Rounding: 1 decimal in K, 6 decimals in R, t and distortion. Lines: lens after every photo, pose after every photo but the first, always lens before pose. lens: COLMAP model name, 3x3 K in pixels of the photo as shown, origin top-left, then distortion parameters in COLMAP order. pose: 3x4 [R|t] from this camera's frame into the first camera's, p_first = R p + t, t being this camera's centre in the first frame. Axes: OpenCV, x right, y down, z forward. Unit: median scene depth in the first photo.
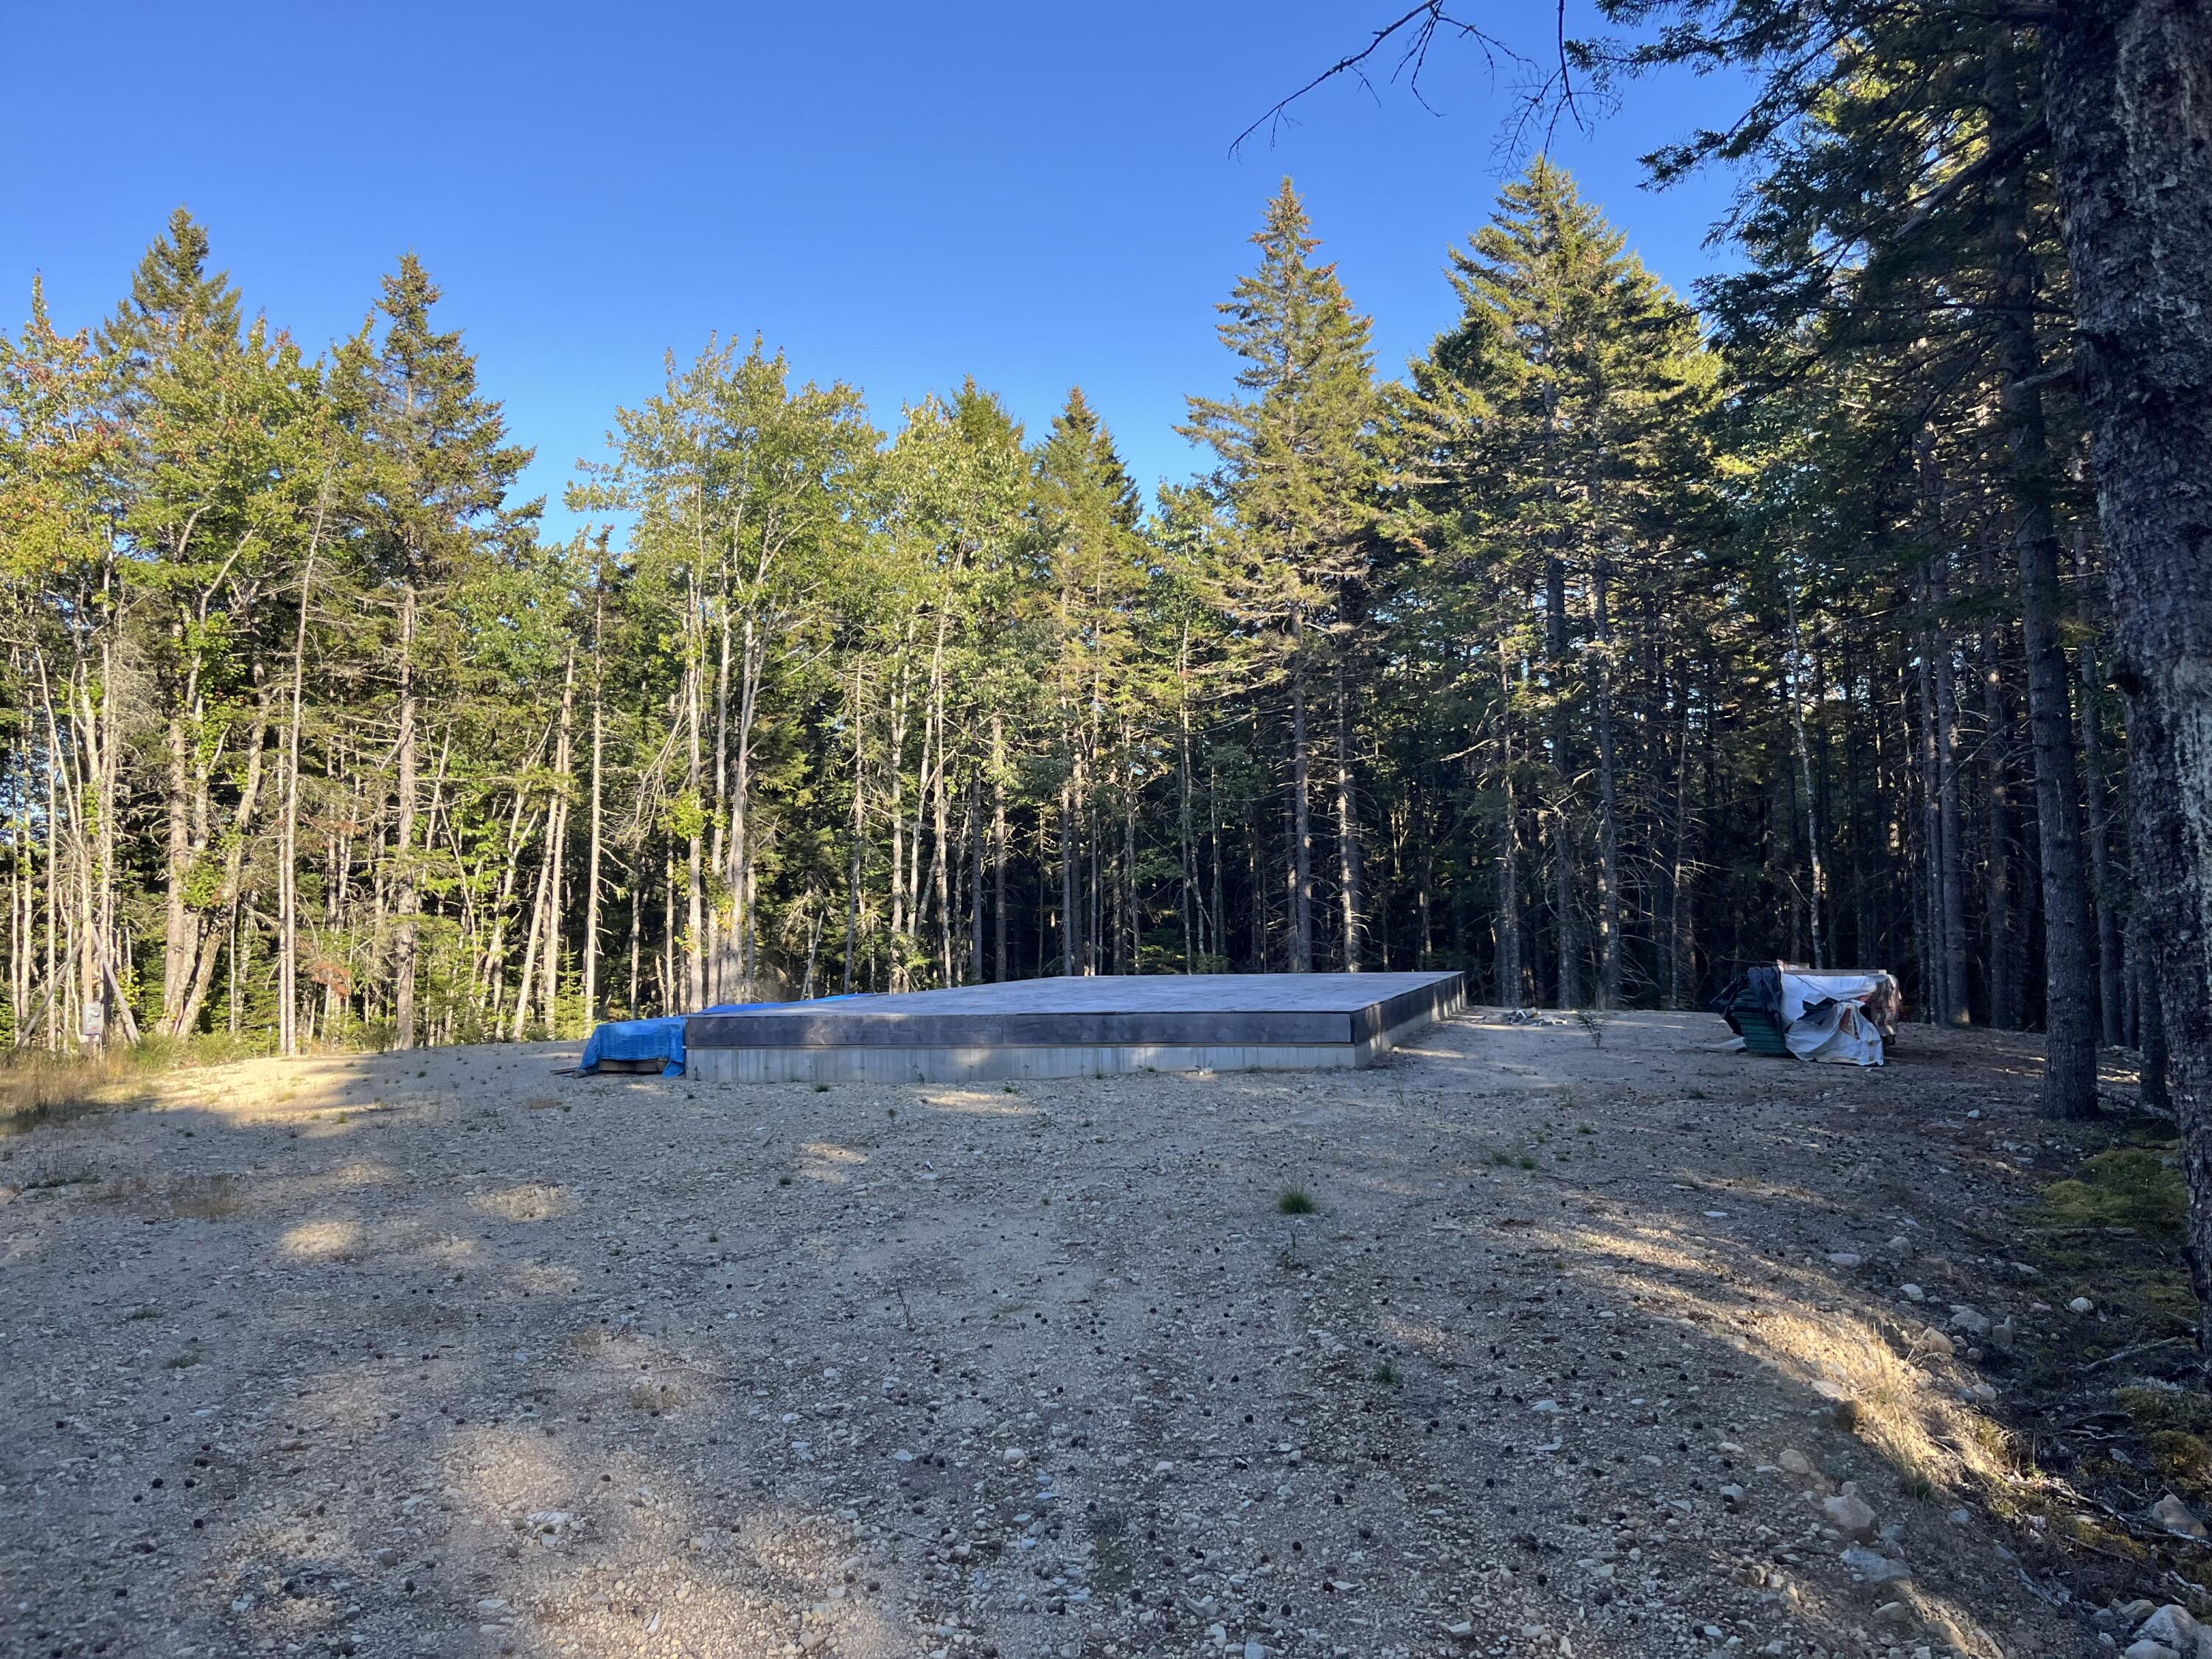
lens RADIAL K [[1694.5, 0, 1153.2], [0, 1694.5, 827.6], [0, 0, 1]] dist [0.025632, -0.031962]
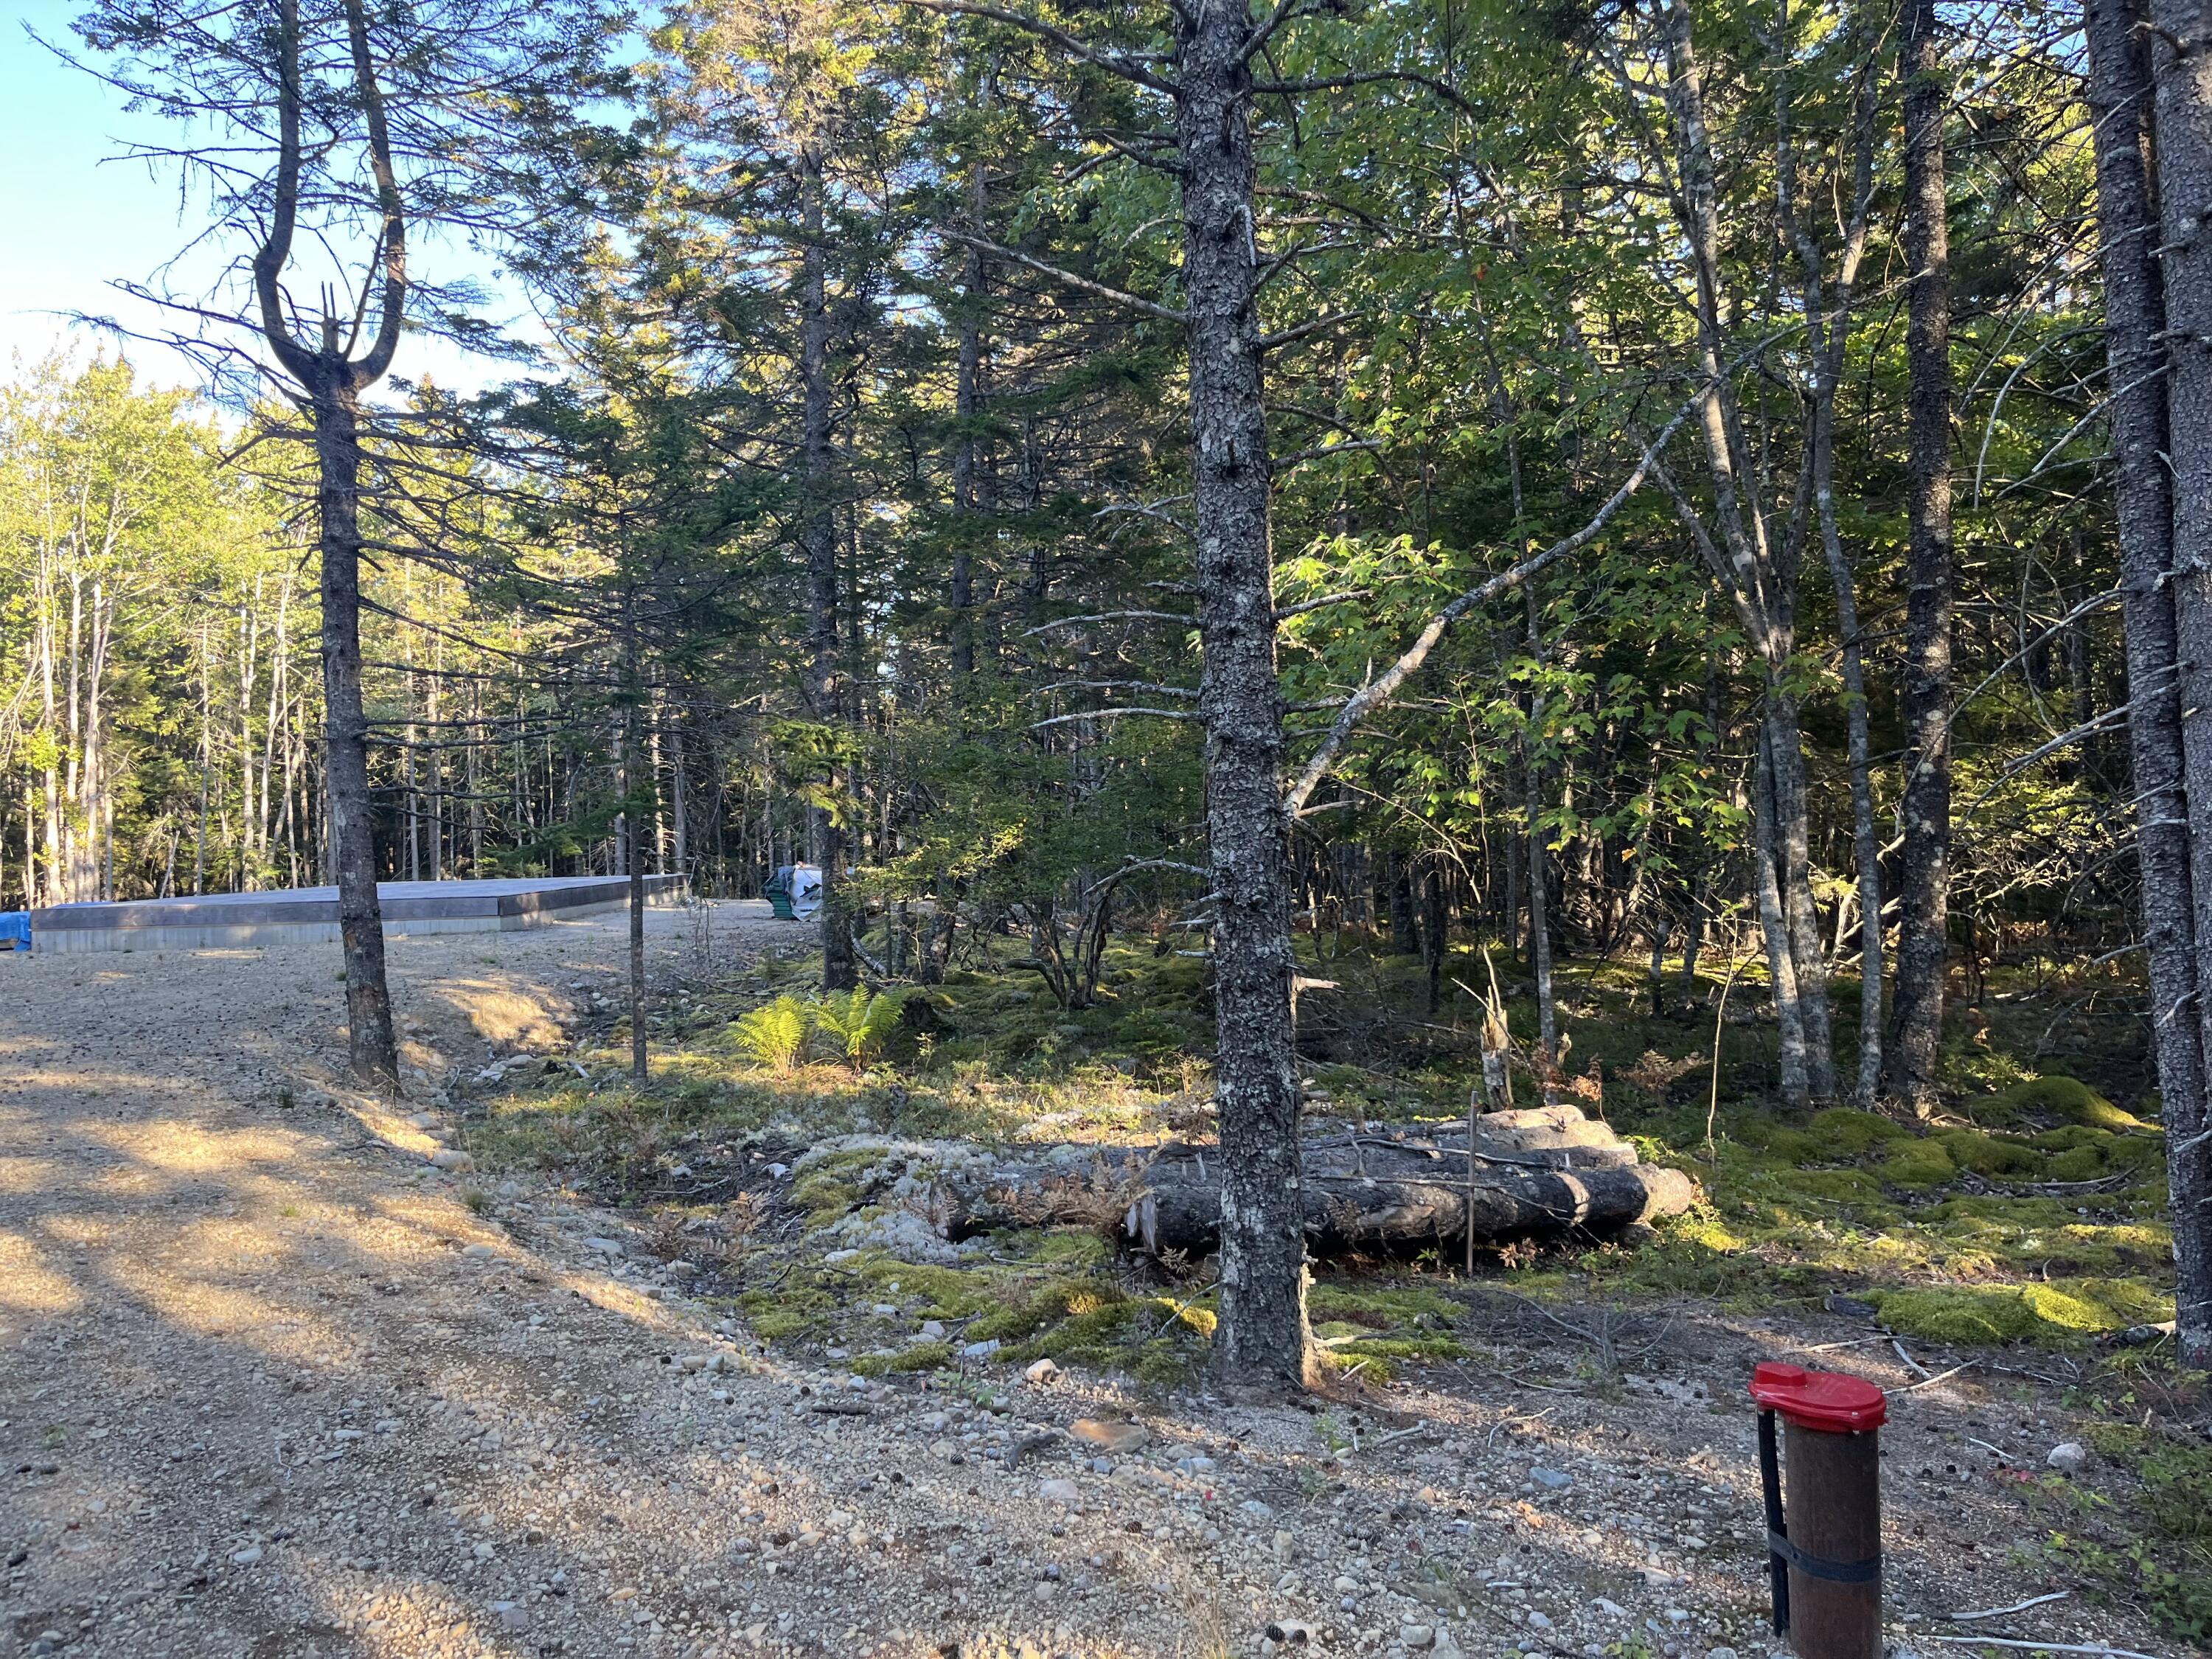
lens RADIAL K [[1694.5, 0, 1103.4], [0, 1694.5, 834.0], [0, 0, 1]] dist [0.025632, -0.031962]
pose [[0.961755, -0.005478, 0.273855, 0.103530], [-0.009783, 0.998475, 0.054332, -0.019943], [-0.273735, -0.054933, 0.960235, -0.319298]]
